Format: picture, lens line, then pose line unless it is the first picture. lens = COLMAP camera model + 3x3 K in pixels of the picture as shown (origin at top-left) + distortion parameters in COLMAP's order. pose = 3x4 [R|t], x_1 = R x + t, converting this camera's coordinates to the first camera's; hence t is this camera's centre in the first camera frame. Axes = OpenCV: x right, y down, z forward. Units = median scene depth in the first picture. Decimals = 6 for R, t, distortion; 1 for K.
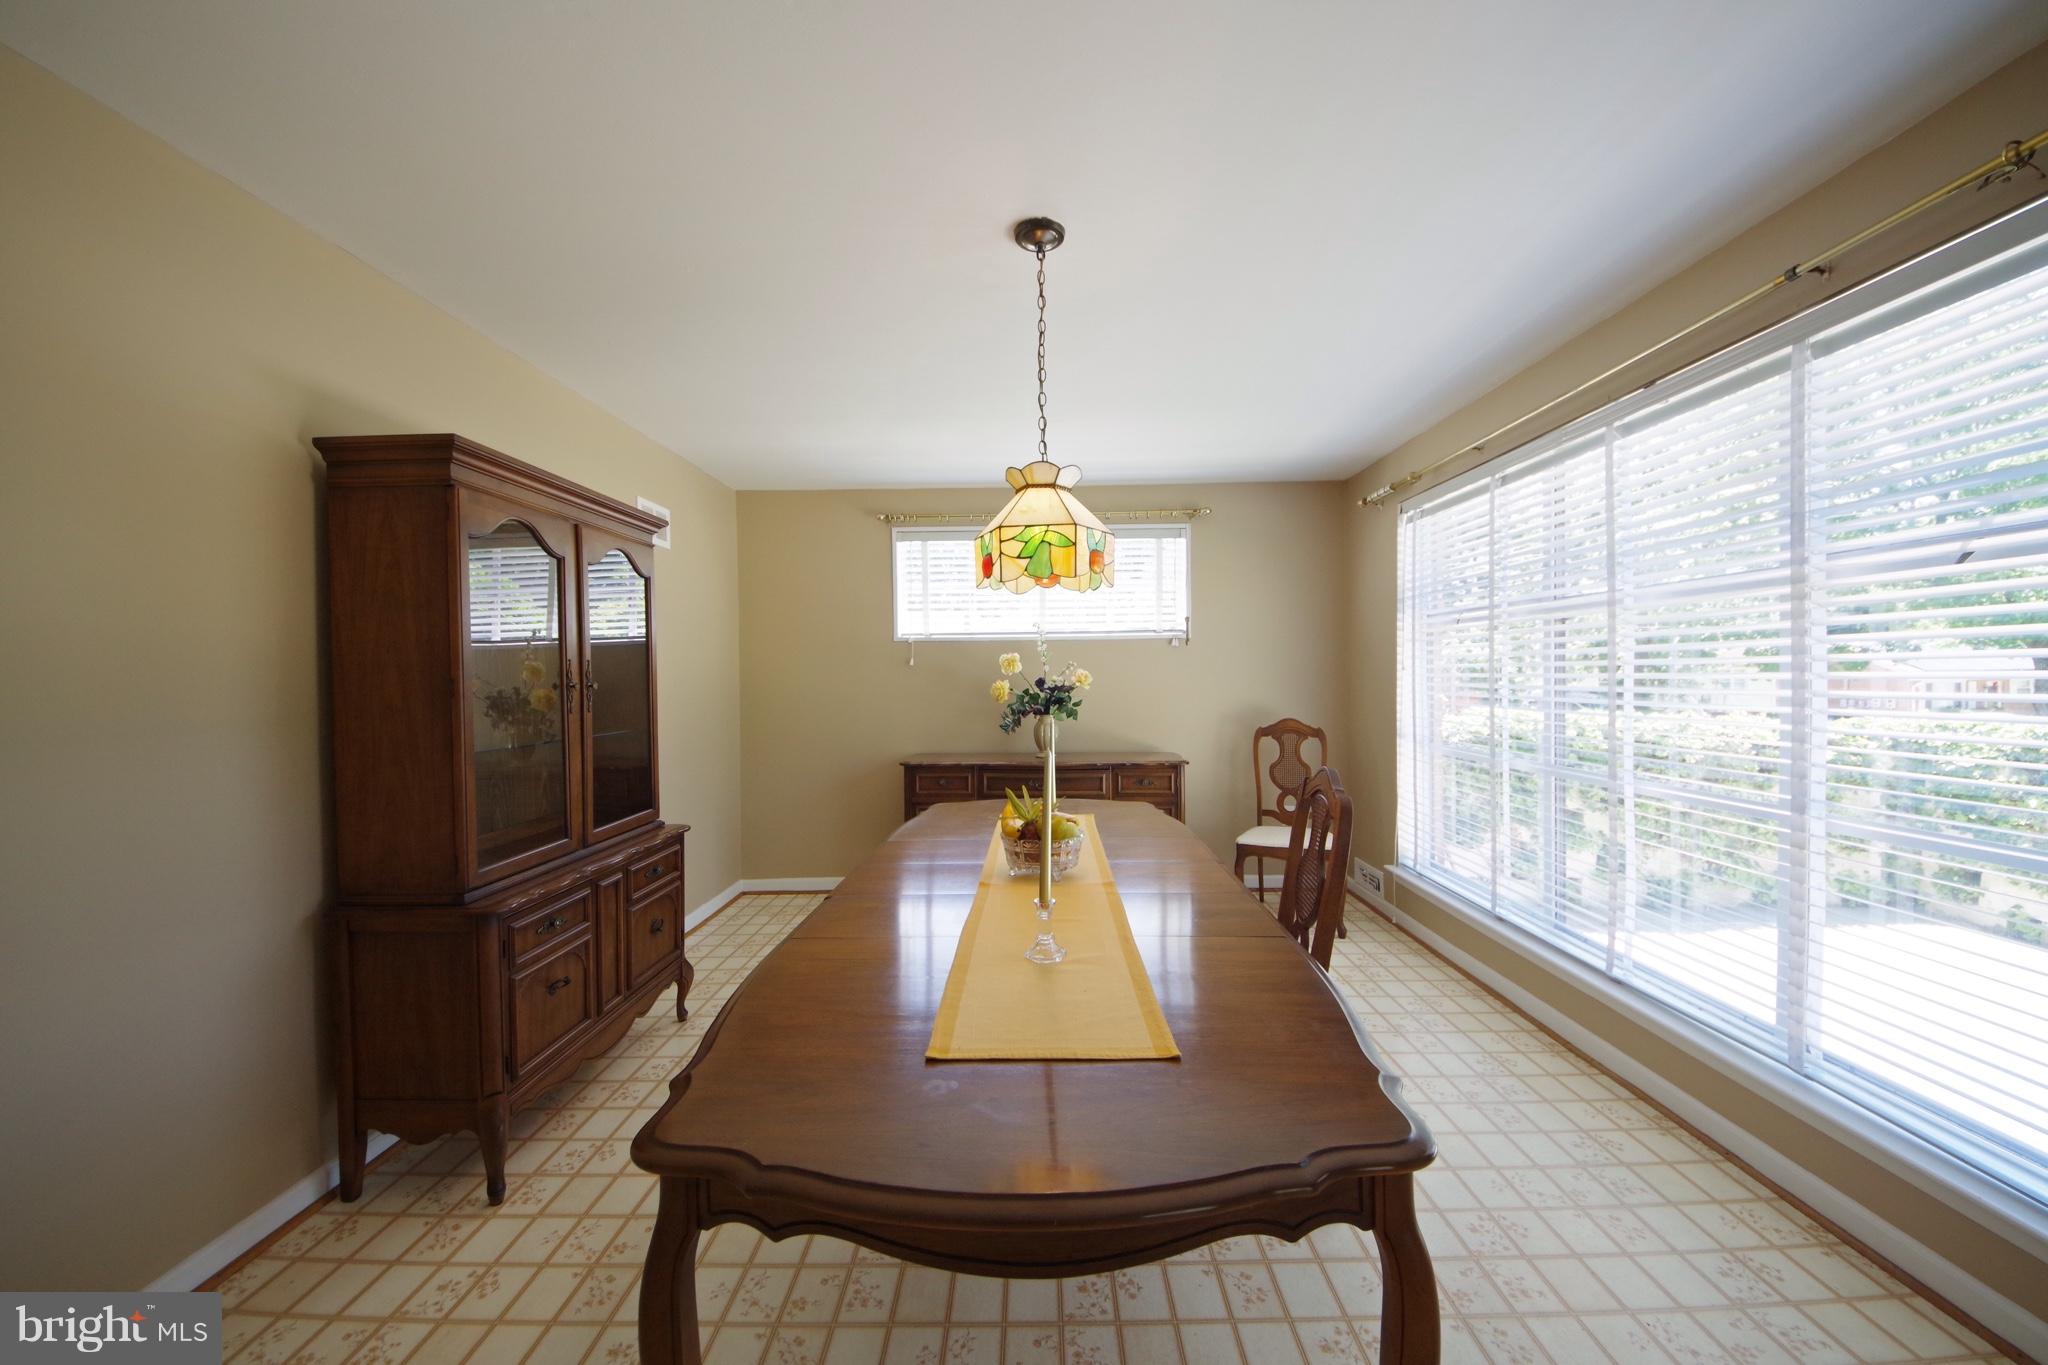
lens RADIAL K [[742.5, 0, 1027.3], [0, 742.5, 683.1], [0, 0, 1]] dist [-0.000684, -0.009072]
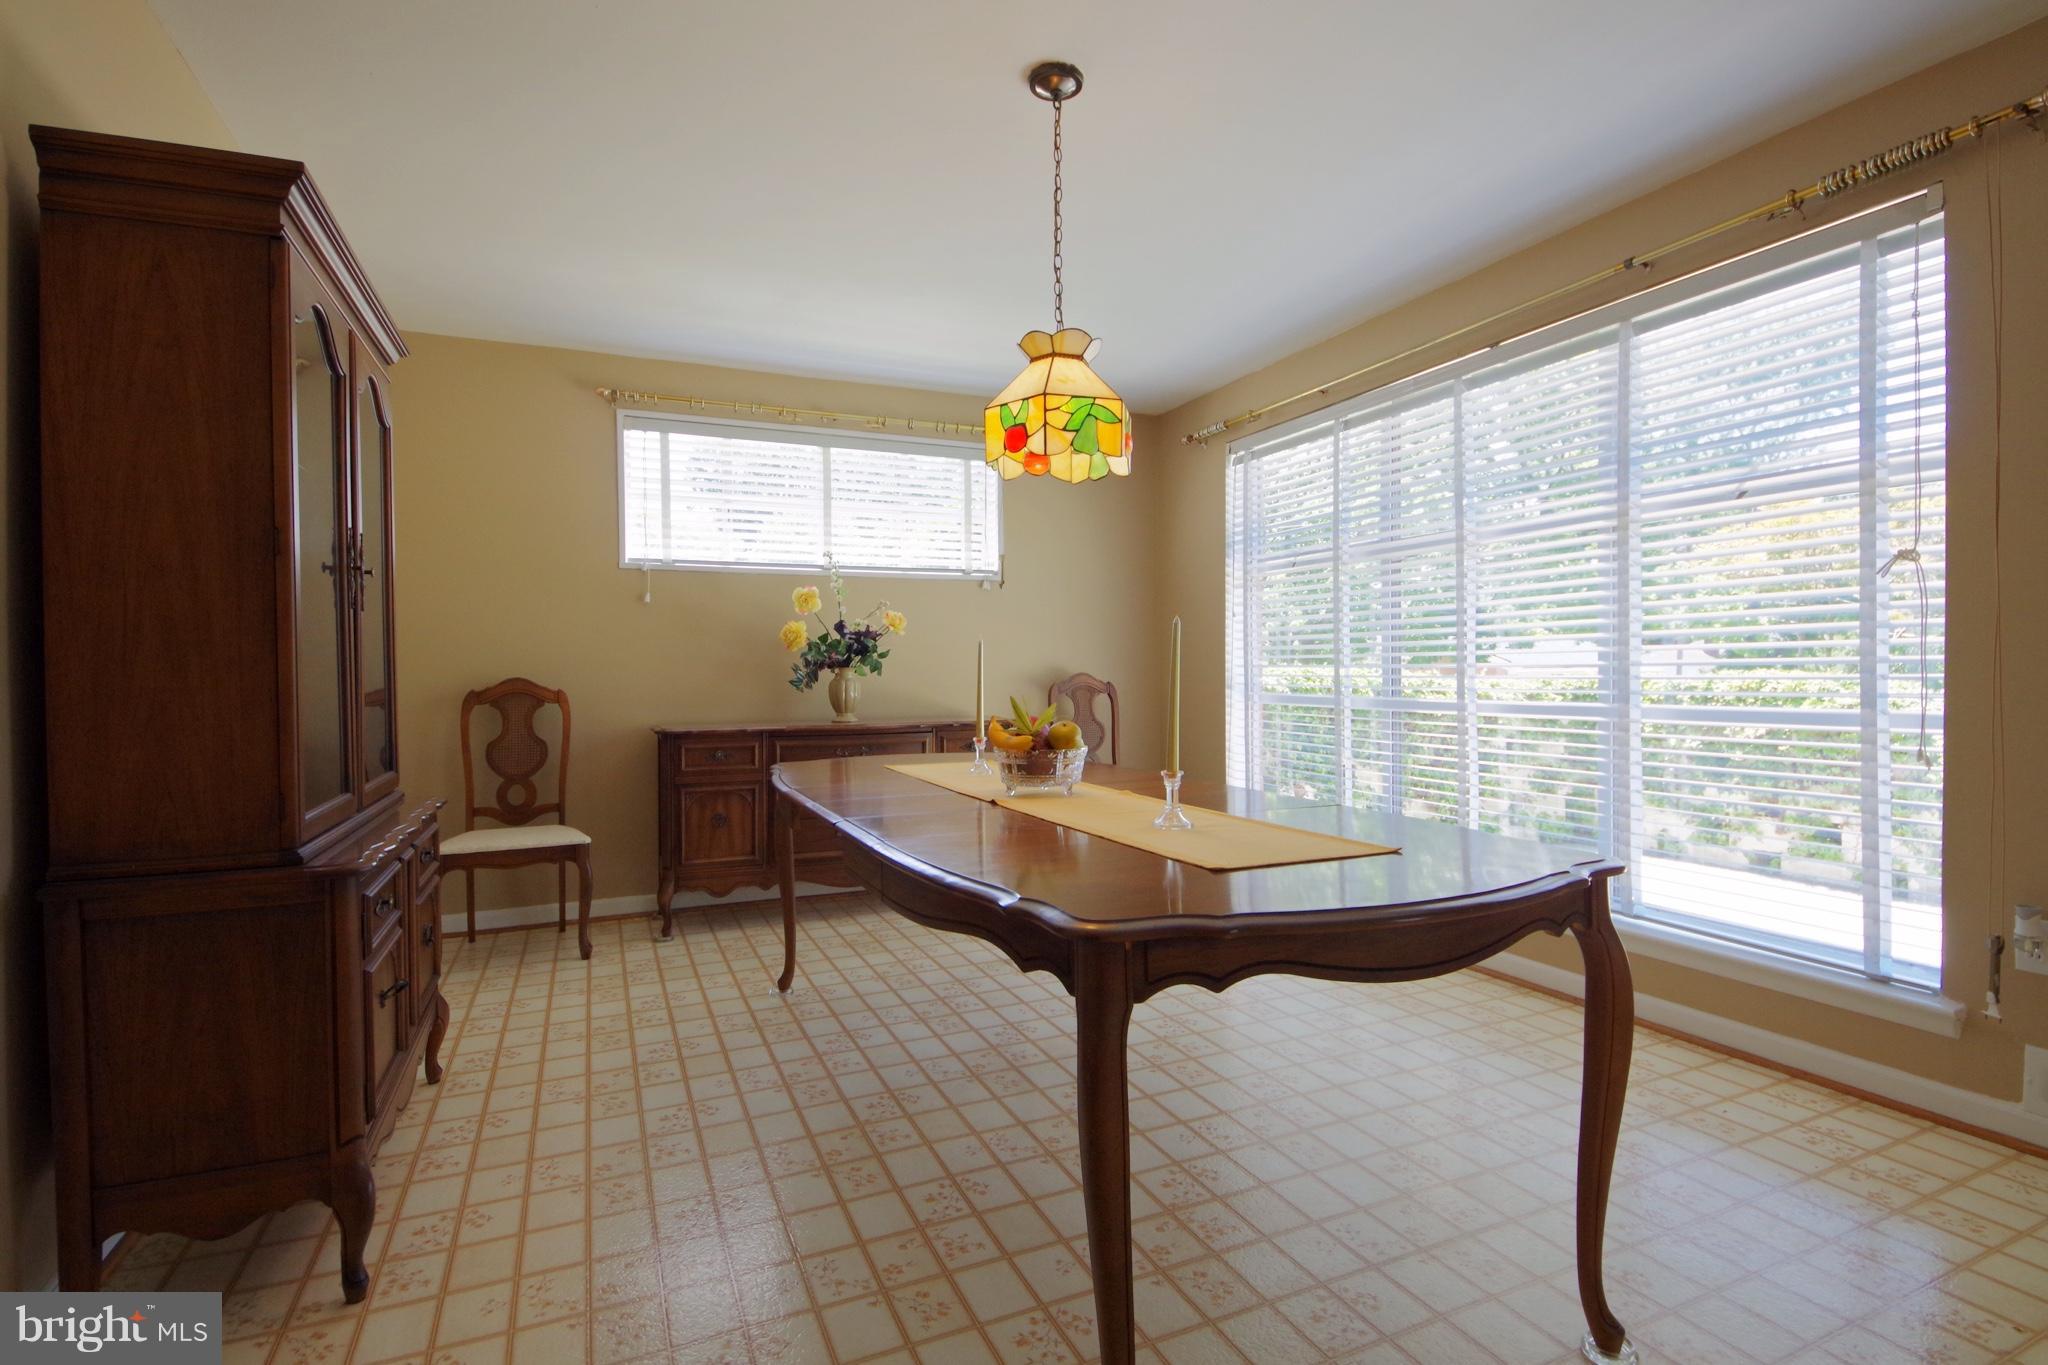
lens RADIAL K [[990.2, 0, 1028.2], [0, 990.2, 684.4], [0, 0, 1]] dist [-0.013582, -0.003271]
pose [[0.910135, -0.002508, 0.414305, -0.309119], [0.002832, 0.999996, -0.000168, 0.080362], [-0.414303, 0.001326, 0.910138, -0.050135]]
